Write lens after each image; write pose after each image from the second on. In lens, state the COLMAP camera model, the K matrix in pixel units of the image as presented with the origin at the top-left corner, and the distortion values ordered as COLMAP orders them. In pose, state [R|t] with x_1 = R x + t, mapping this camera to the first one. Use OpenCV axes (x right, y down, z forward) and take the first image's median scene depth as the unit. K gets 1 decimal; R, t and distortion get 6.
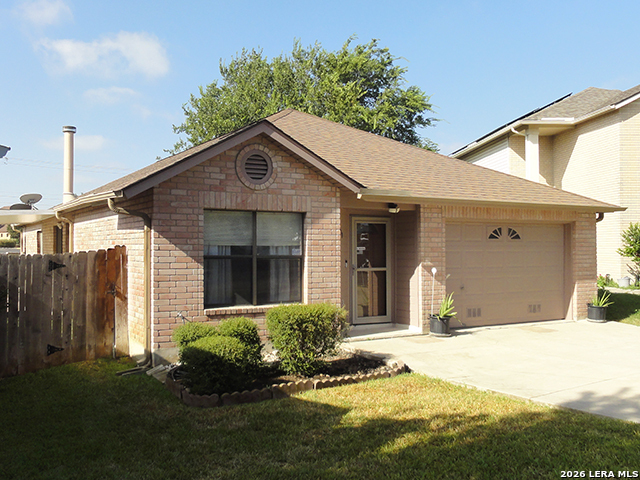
lens RADIAL K [[455.0, 0, 320.0], [0, 455.0, 240.0], [0, 0, 1]] dist [-0.005770, -0.002024]
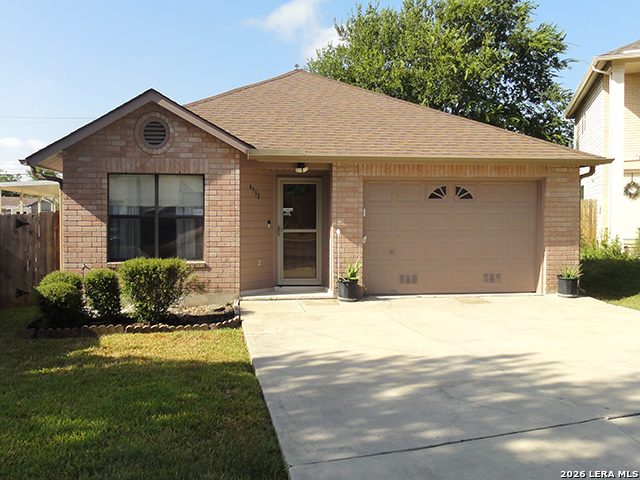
lens RADIAL K [[473.4, 0, 281.0], [0, 473.4, 219.0], [0, 0, 1]] dist [-0.005098, 0.001225]
pose [[0.952867, 0.004393, -0.303355, 0.457341], [0.004303, 0.999599, 0.027989, 0.012053], [0.303357, -0.027975, 0.952466, 0.014587]]
